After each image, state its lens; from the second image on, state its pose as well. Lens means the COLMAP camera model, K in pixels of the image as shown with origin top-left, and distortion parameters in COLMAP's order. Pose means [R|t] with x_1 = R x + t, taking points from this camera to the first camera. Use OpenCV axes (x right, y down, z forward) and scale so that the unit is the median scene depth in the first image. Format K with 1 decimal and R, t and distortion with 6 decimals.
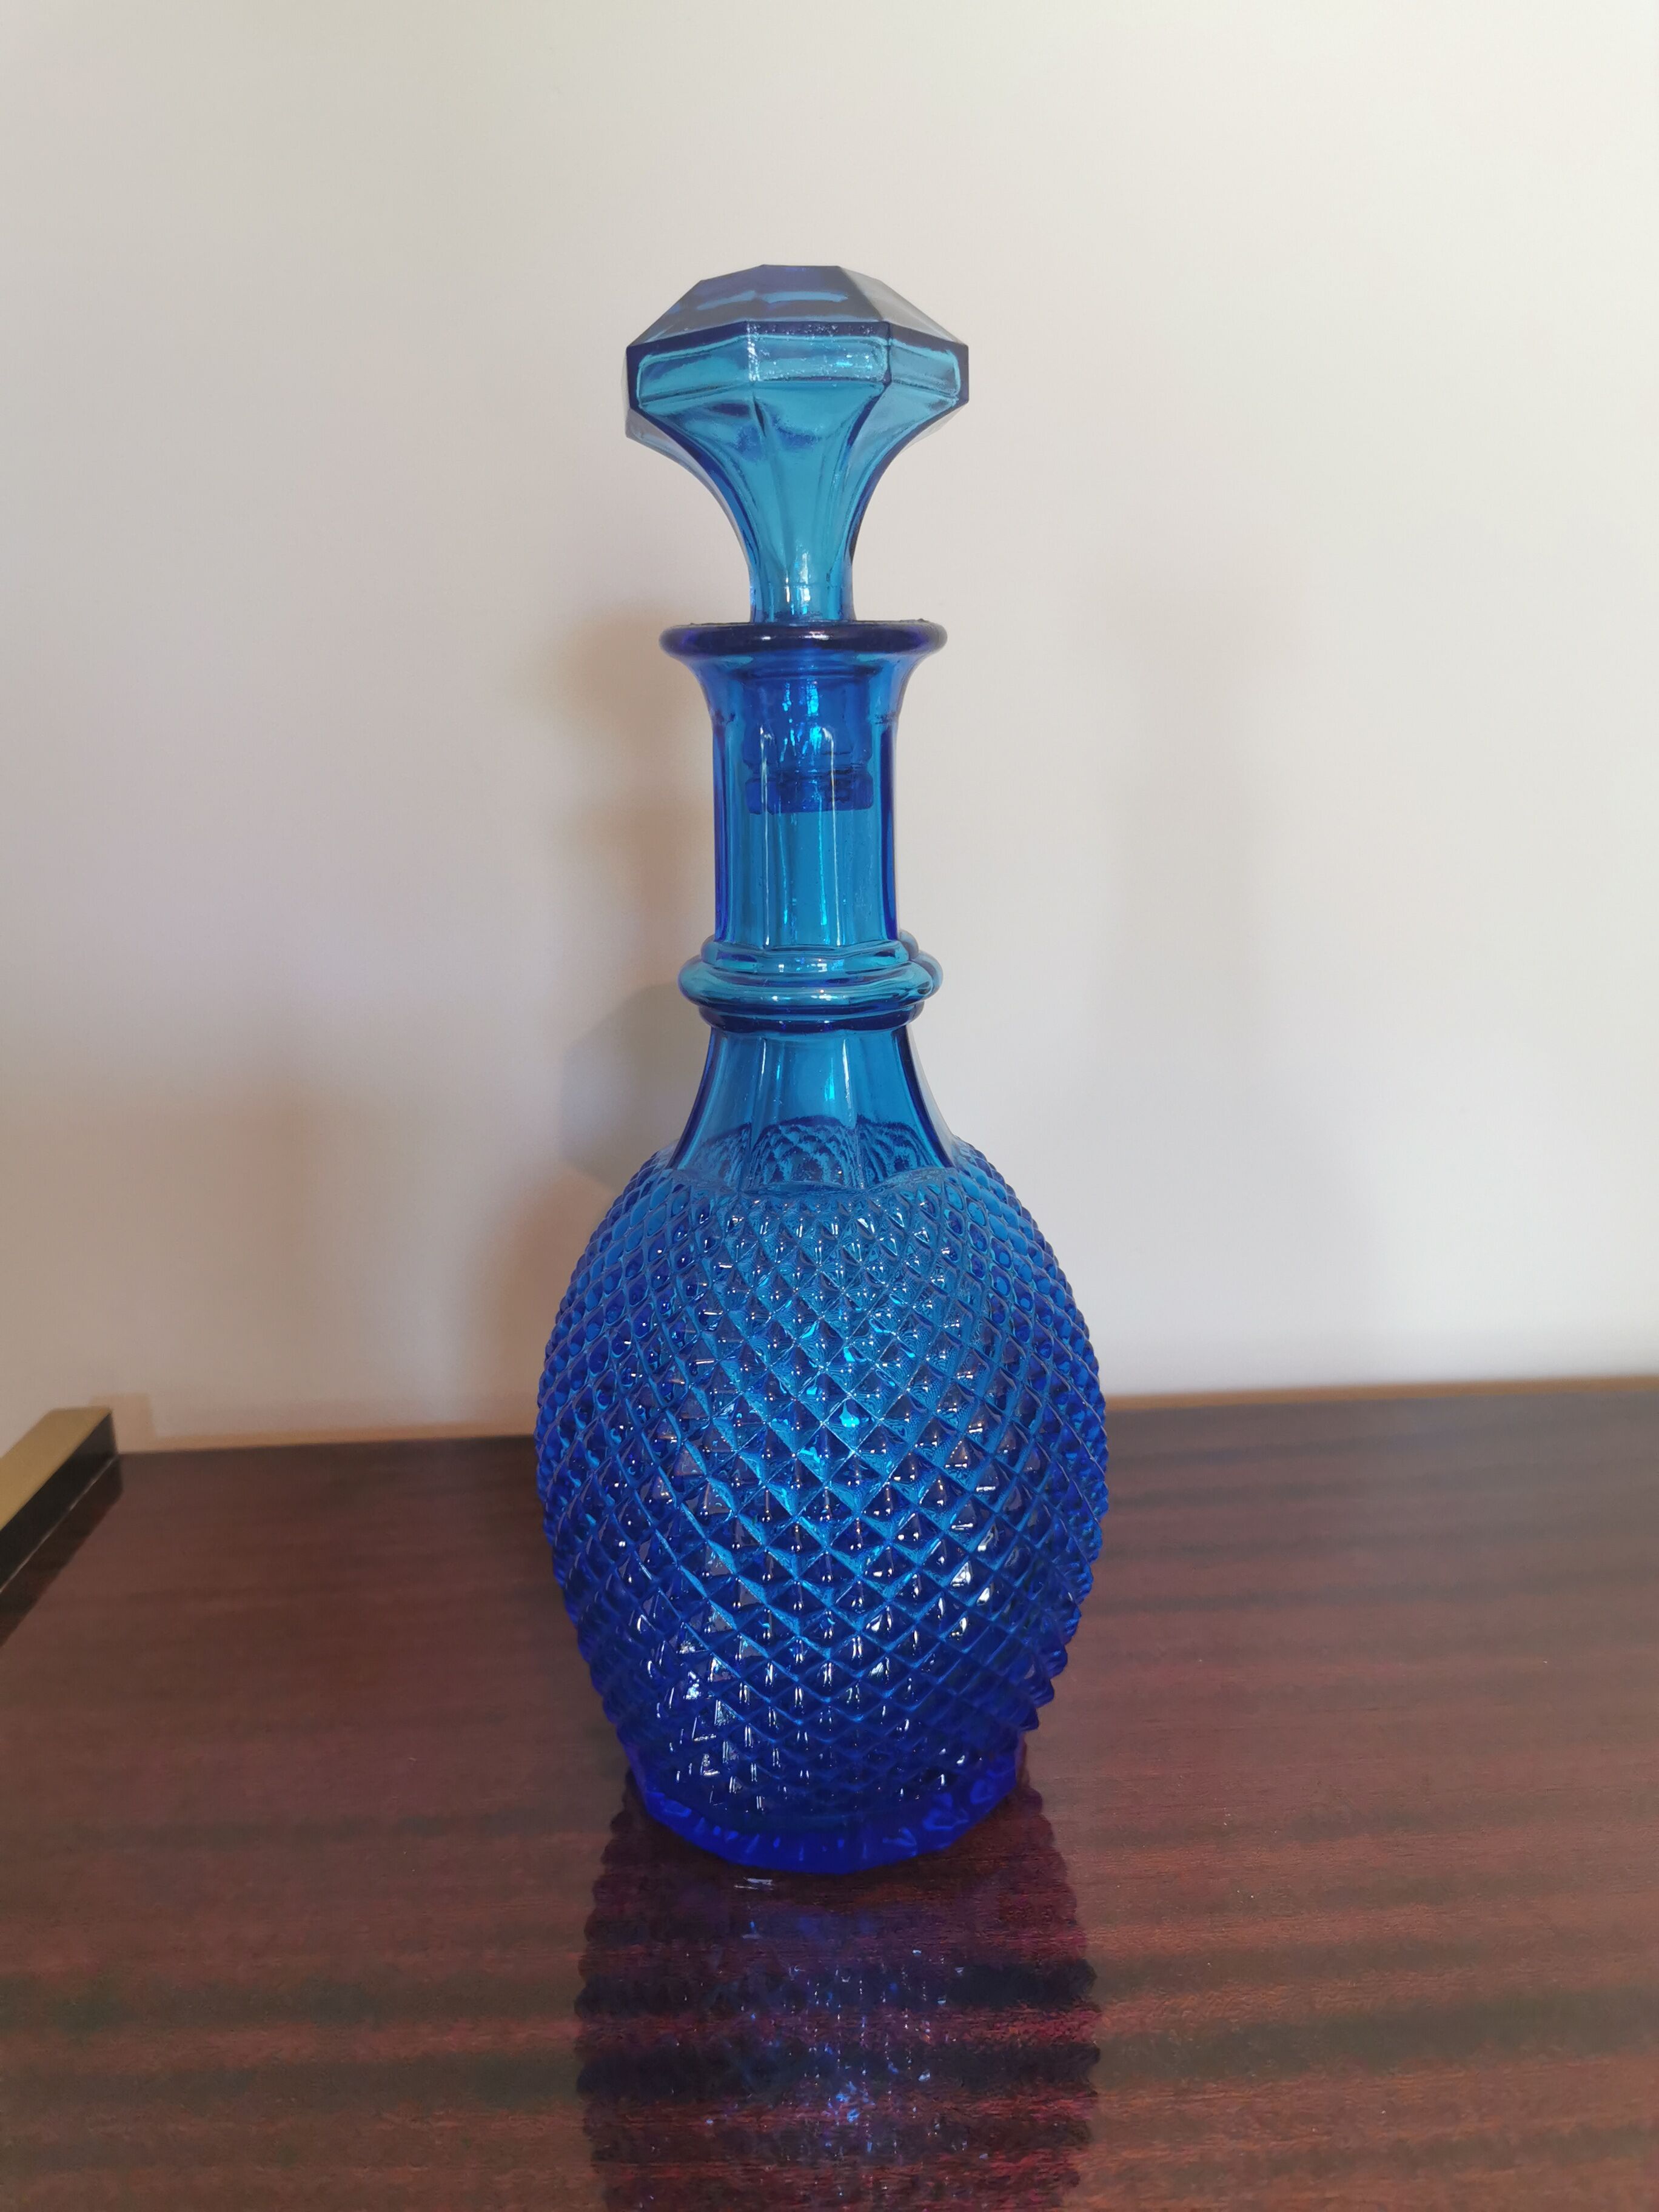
lens RADIAL K [[1822.1, 0, 868.3], [0, 1822.1, 1073.2], [0, 0, 1]] dist [0.003440, -0.055684]
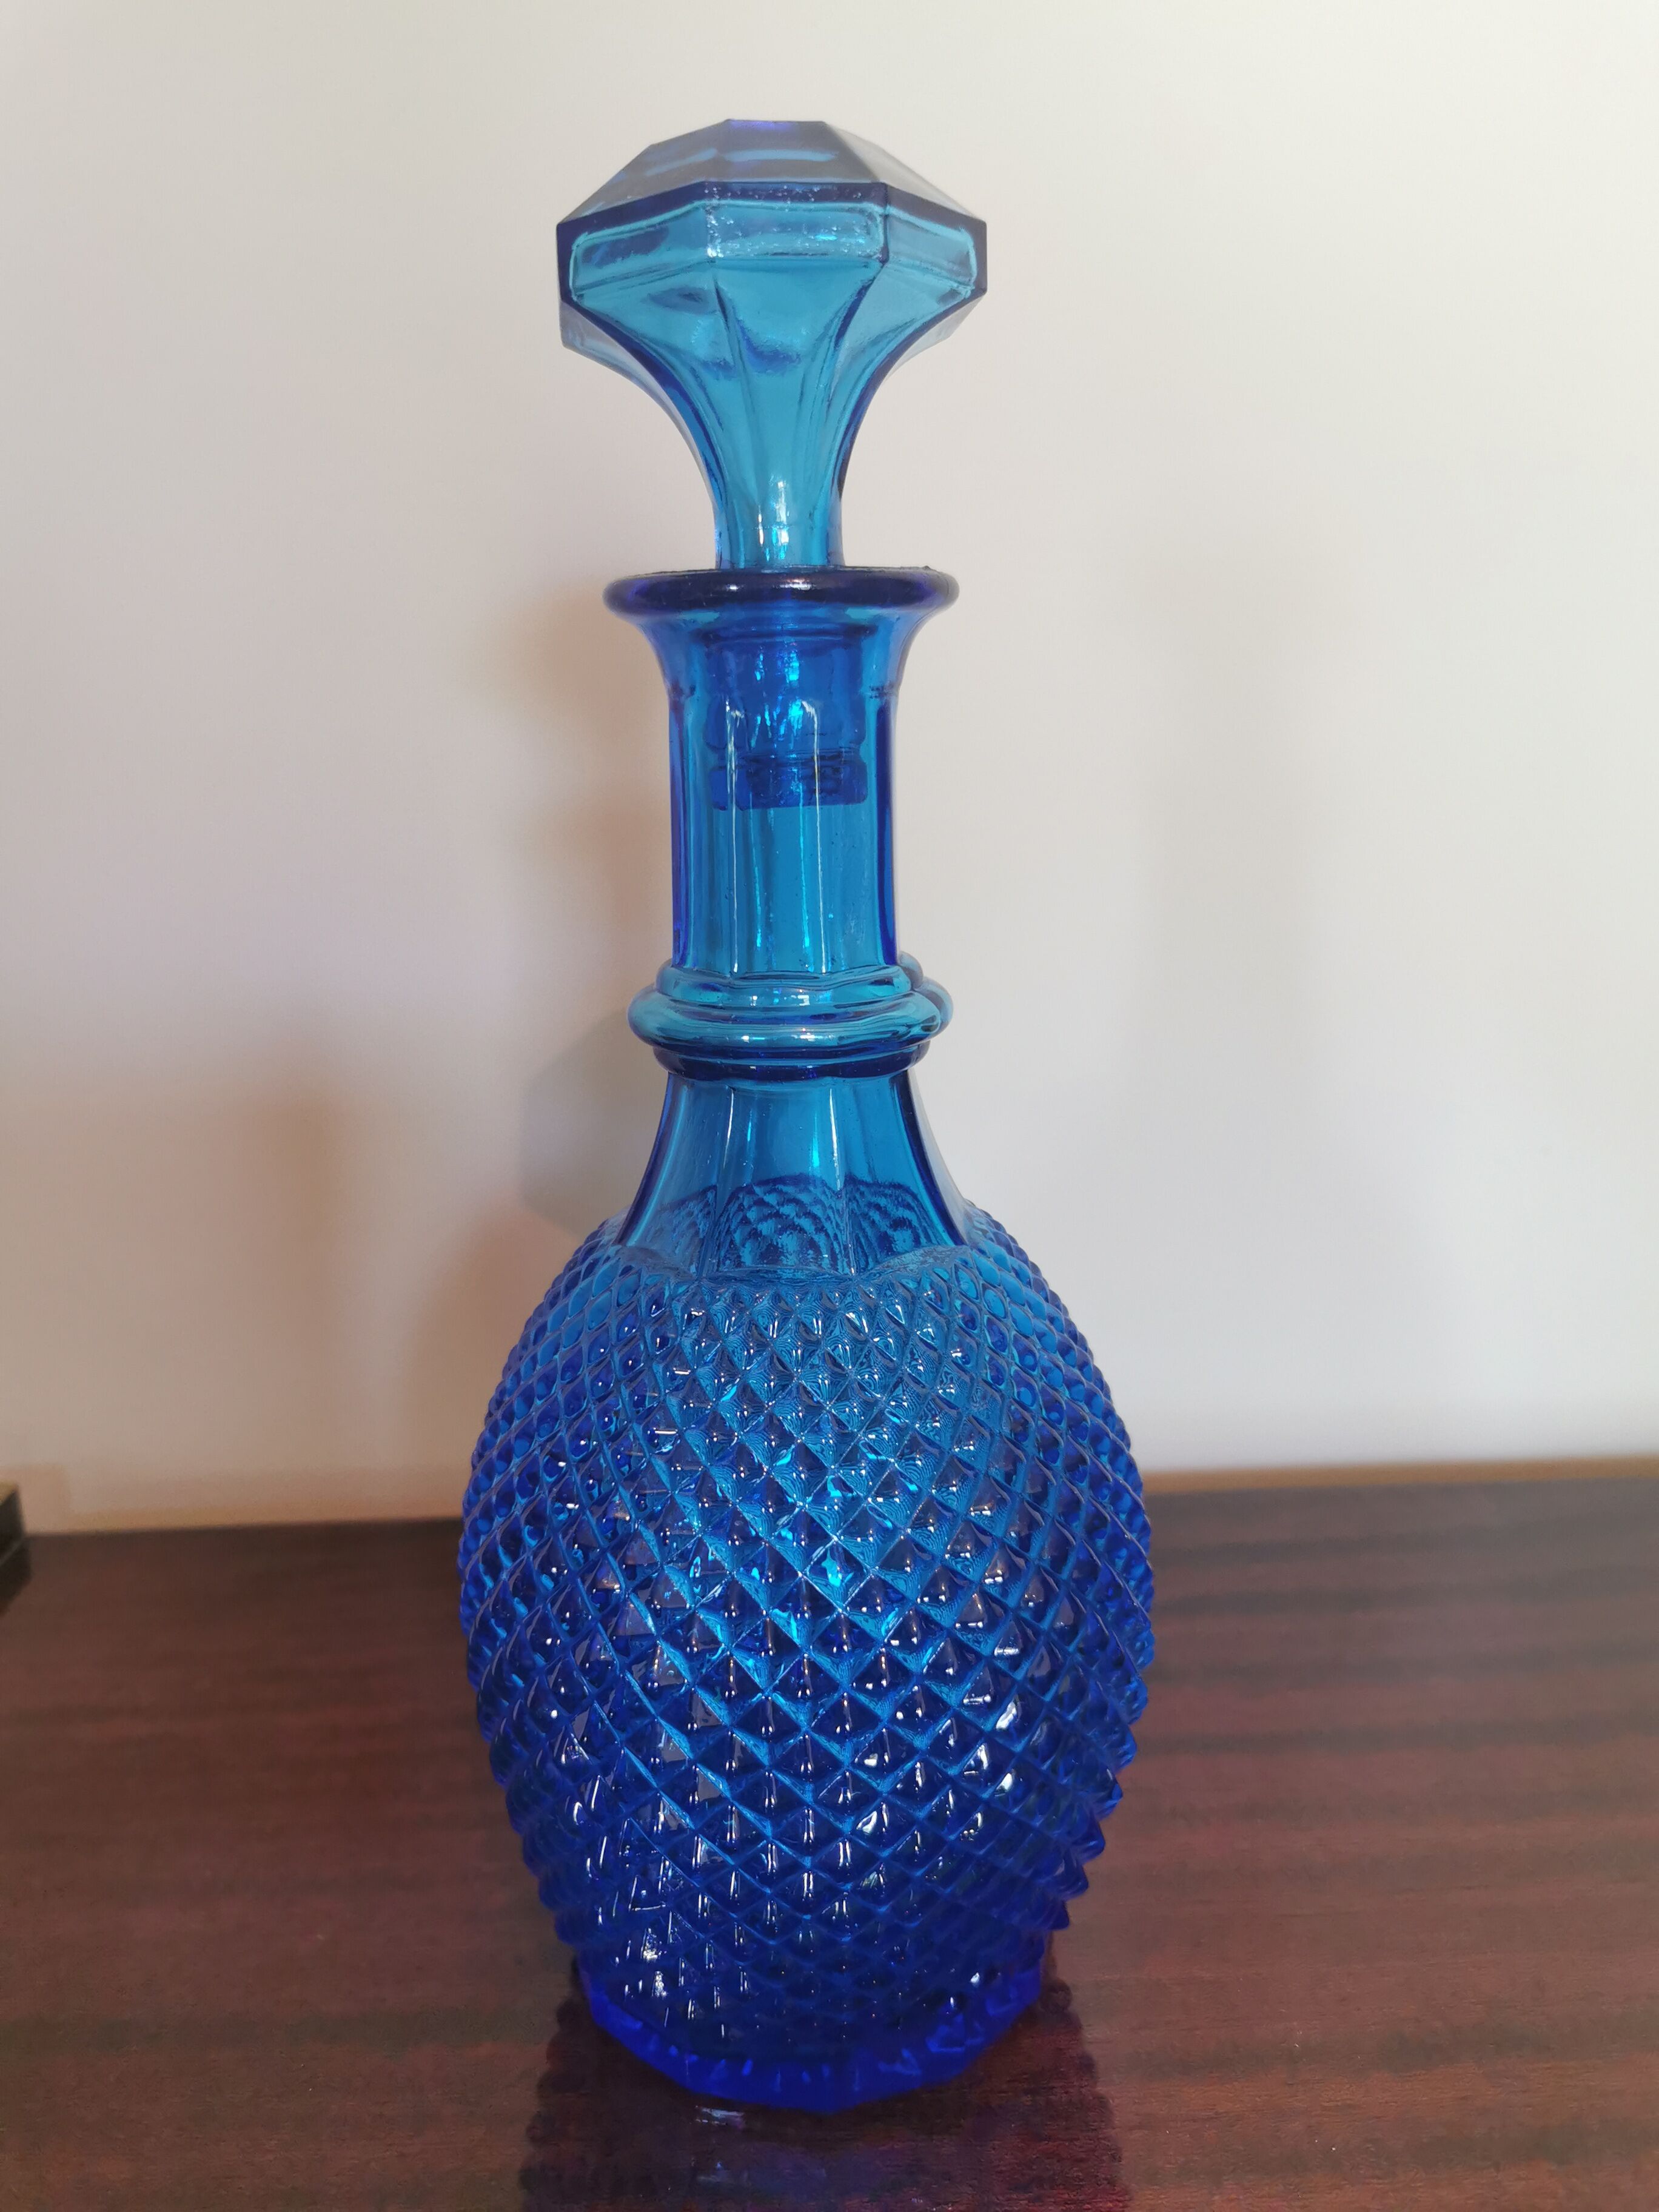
lens RADIAL K [[1805.3, 0, 820.4], [0, 1805.3, 1074.9], [0, 0, 1]] dist [-0.015186, -0.007314]
pose [[0.999567, 0.001361, -0.029399, 0.005780], [-0.001479, 0.999991, -0.004007, -0.021627], [0.029394, 0.004049, 0.999560, 0.203001]]
